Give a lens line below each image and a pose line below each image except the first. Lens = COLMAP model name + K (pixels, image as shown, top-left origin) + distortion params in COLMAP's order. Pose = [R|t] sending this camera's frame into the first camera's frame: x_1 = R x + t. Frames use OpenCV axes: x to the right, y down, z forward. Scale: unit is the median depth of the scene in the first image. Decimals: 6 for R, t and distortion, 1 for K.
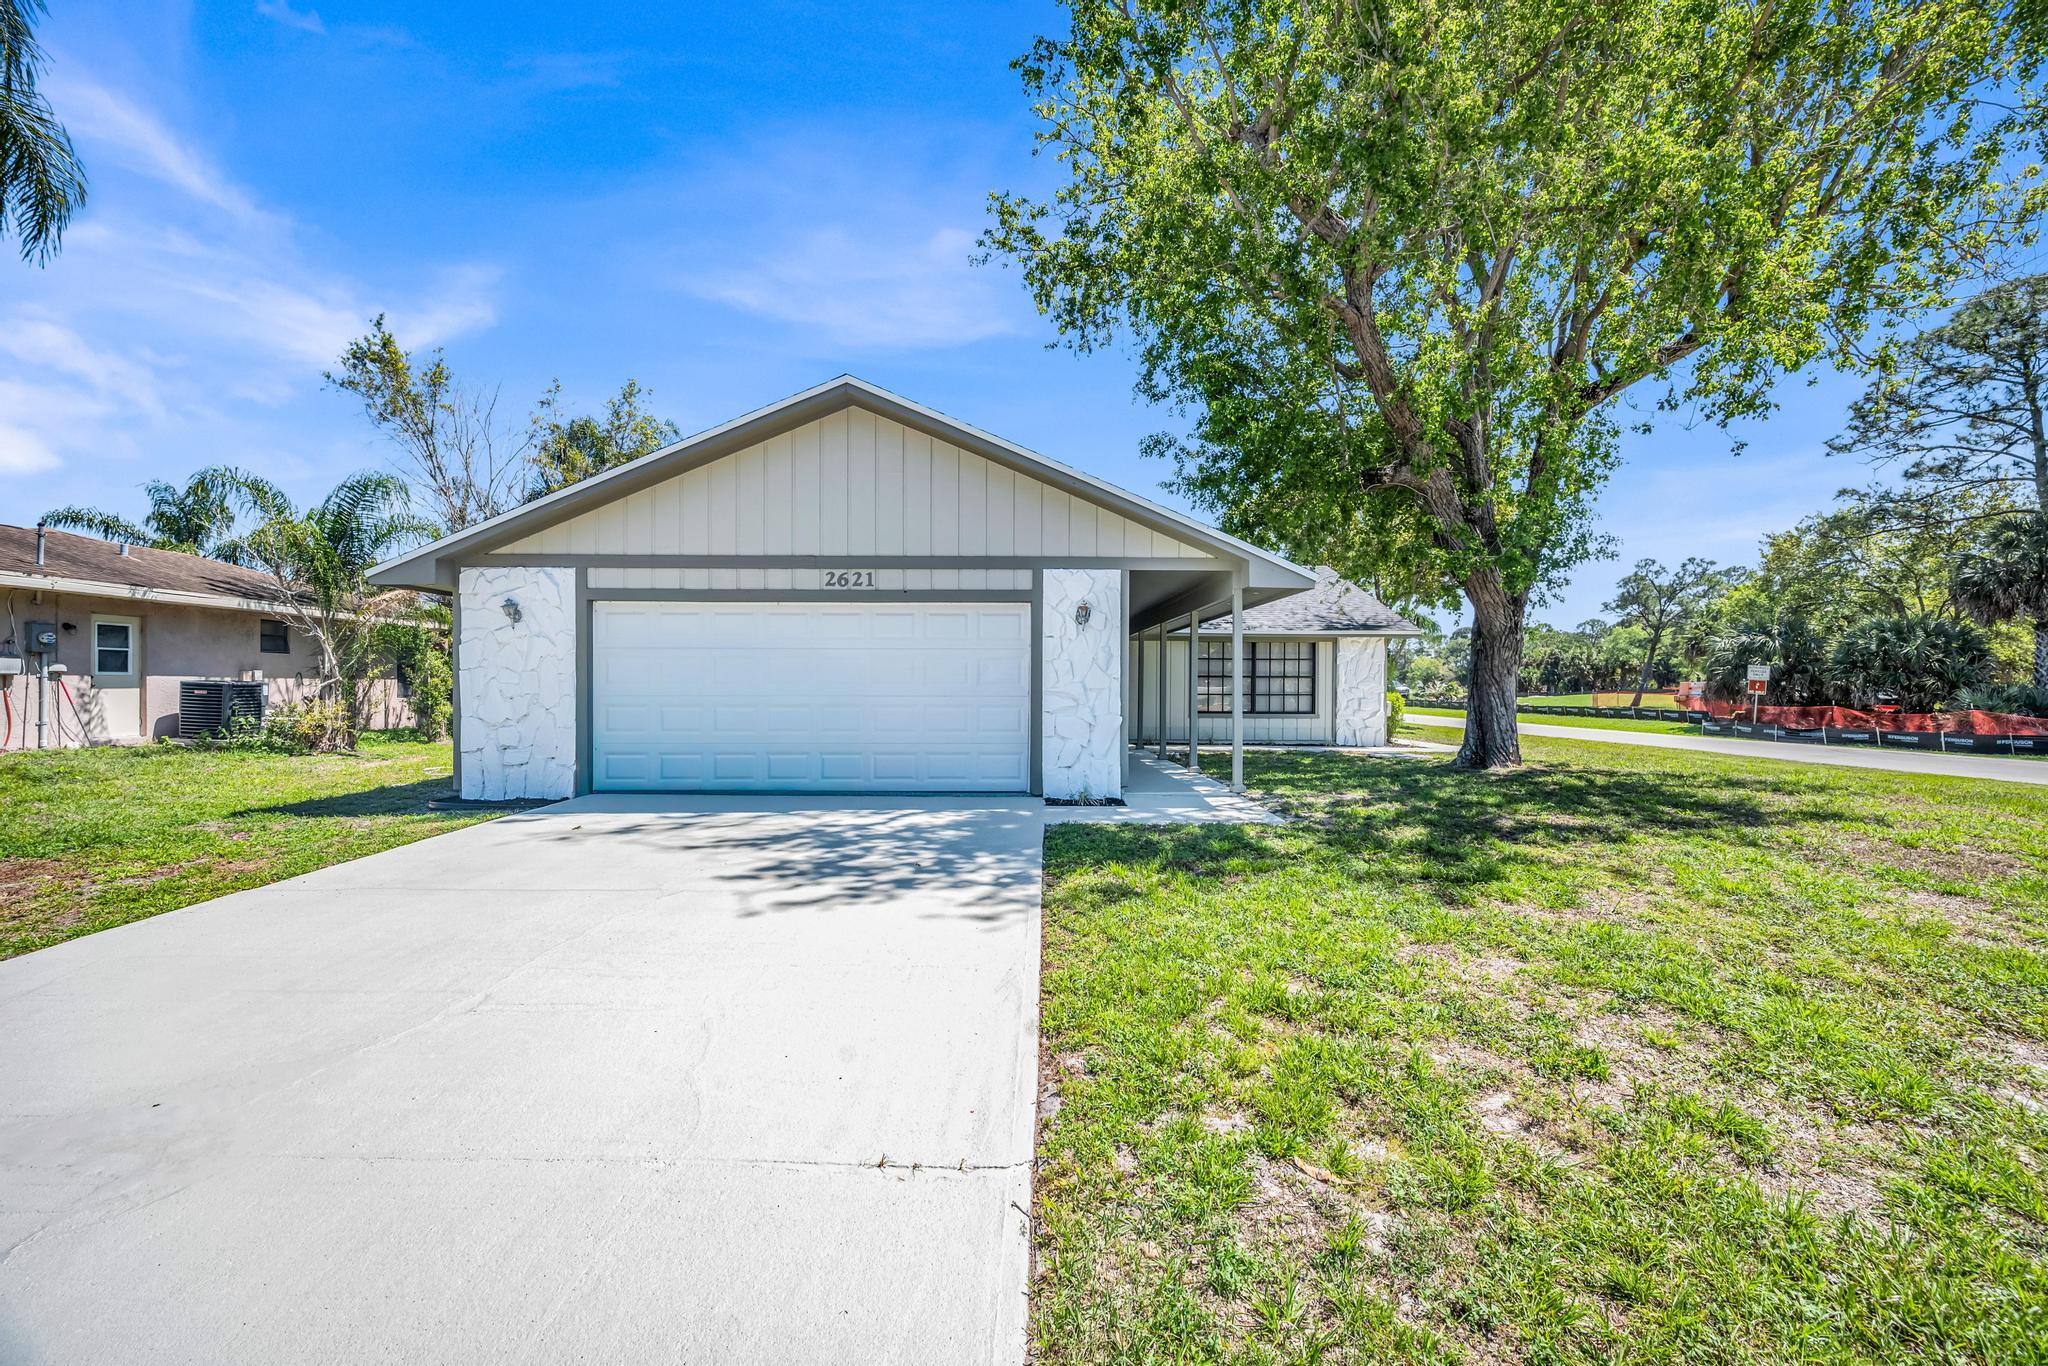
lens RADIAL K [[827.3, 0, 1024.0], [0, 827.3, 683.0], [0, 0, 1]] dist [-0.001449, 0.000103]
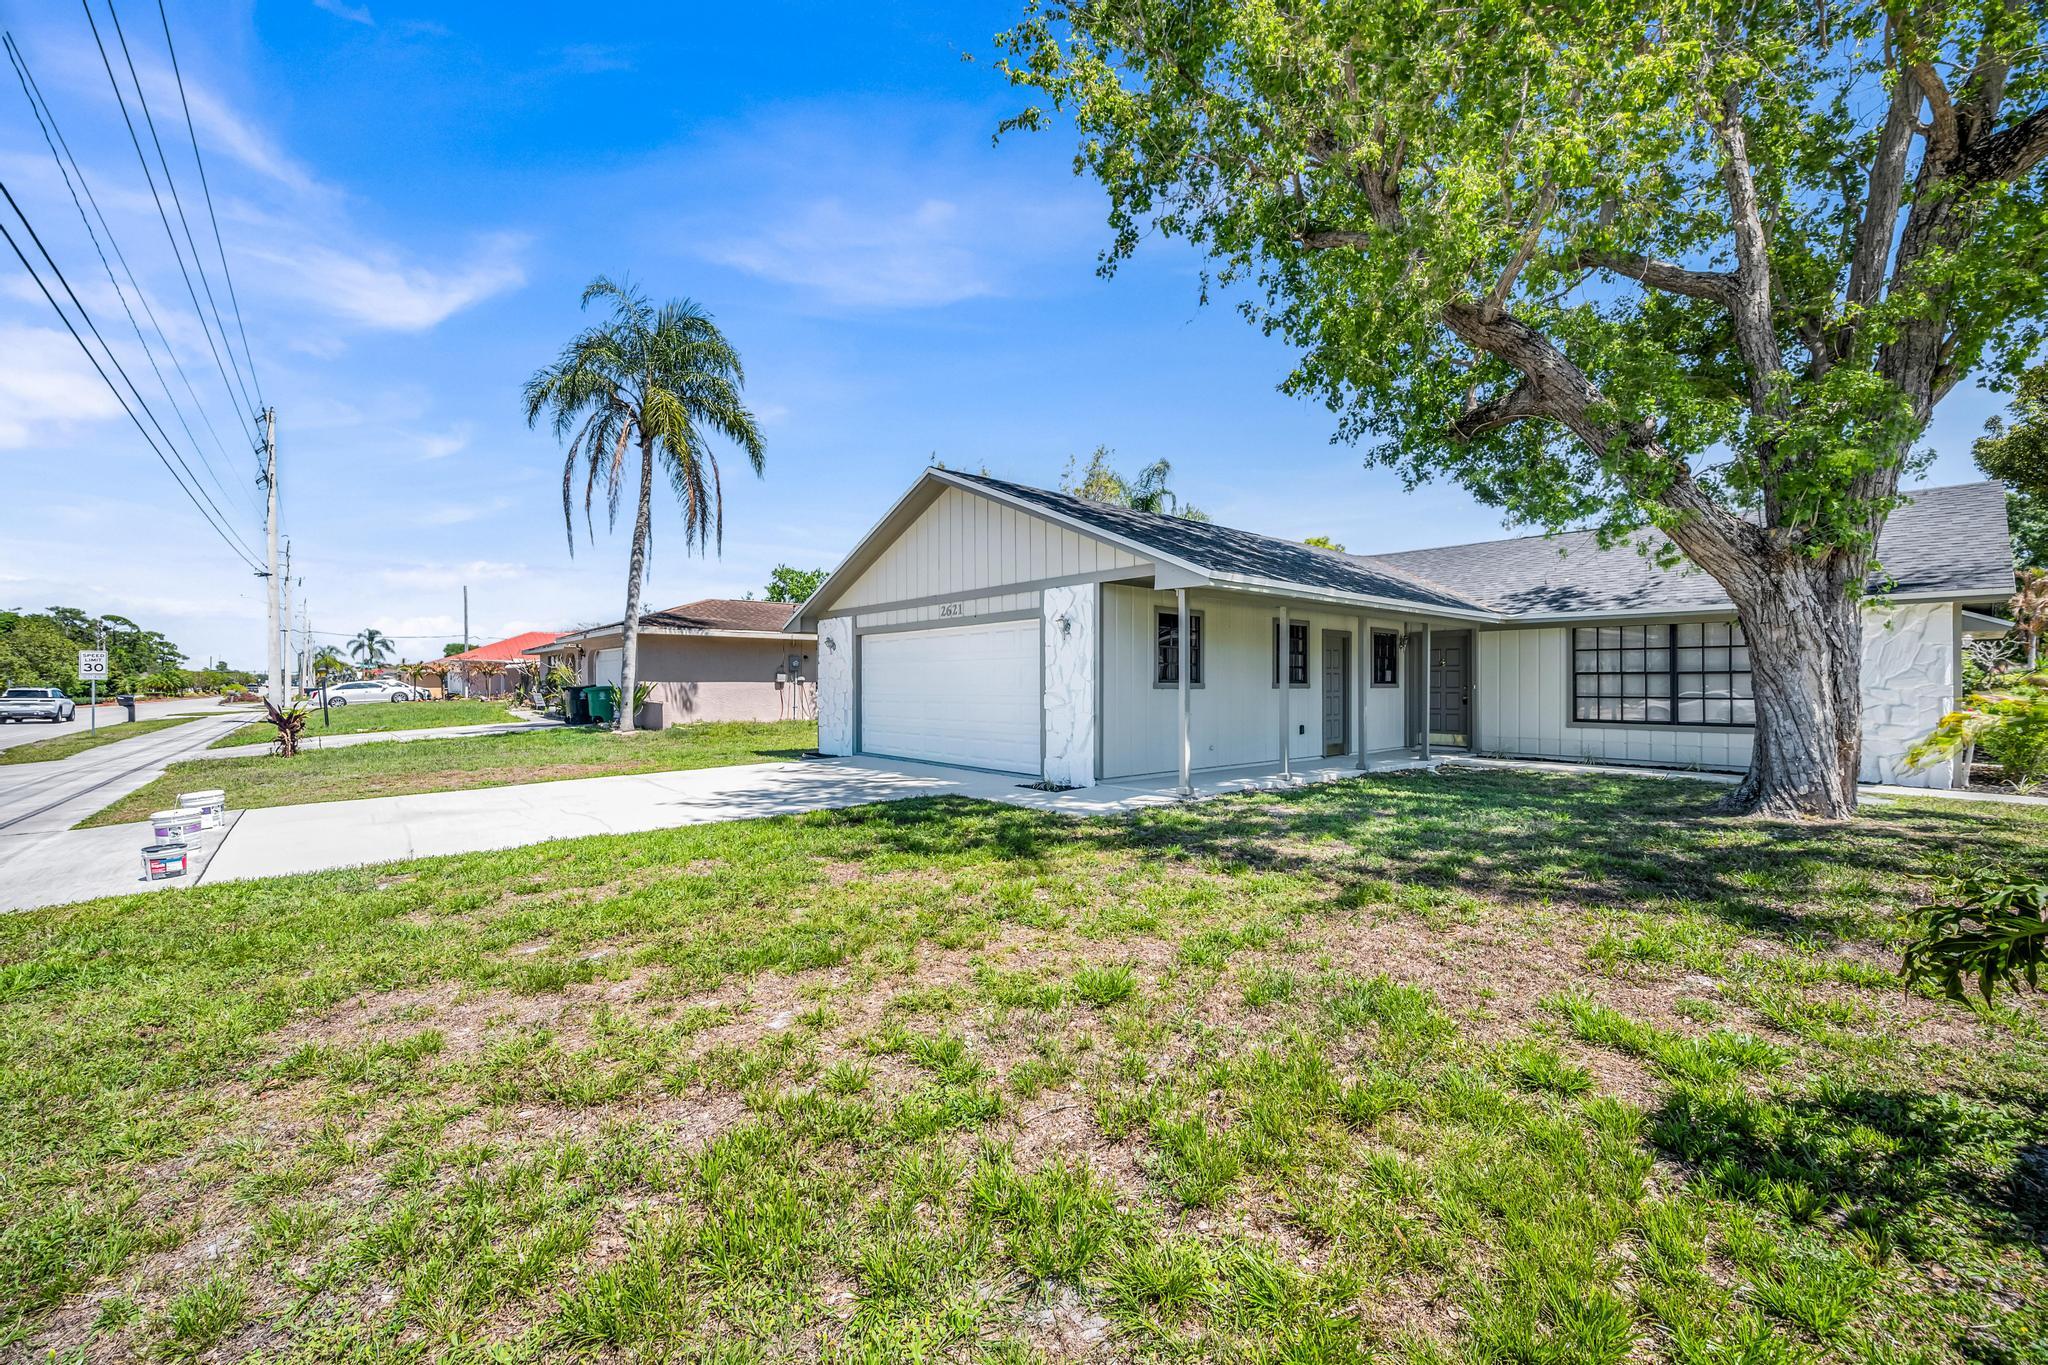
lens RADIAL K [[827.3, 0, 1024.0], [0, 827.3, 682.5], [0, 0, 1]] dist [-0.001449, 0.000103]
pose [[0.630968, -0.005858, -0.775786, 0.920396], [0.006454, 0.999977, -0.002301, -0.001832], [0.775782, -0.003555, 0.630991, 0.227341]]
